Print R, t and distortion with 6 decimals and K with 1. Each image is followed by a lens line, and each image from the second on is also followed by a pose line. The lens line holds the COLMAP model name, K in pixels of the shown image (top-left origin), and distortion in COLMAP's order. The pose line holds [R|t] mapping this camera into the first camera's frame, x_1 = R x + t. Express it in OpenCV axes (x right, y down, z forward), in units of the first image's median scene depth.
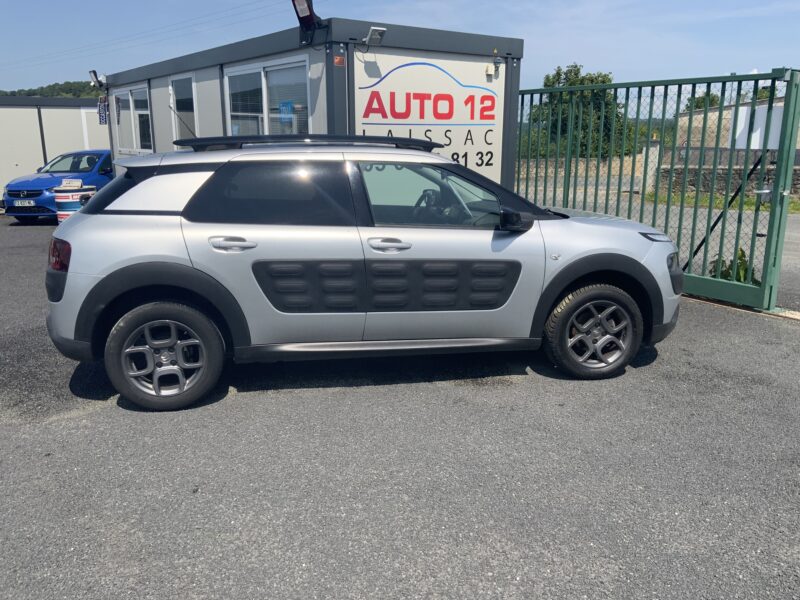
lens RADIAL K [[682.3, 0, 381.7], [0, 682.3, 297.1], [0, 0, 1]] dist [-0.133125, 0.416924]
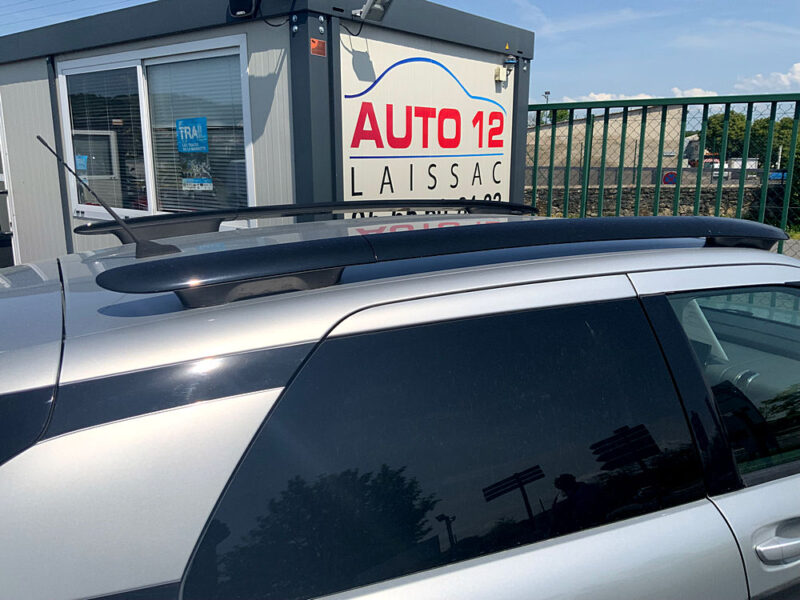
lens RADIAL K [[689.3, 0, 400.0], [0, 689.3, 300.0], [0, 0, 1]] dist [0.005583, -0.016067]
pose [[0.960077, -0.059171, 0.273406, -0.143224], [0.065206, 0.997787, -0.013031, -0.110234], [-0.272030, 0.030338, 0.961810, 0.376384]]
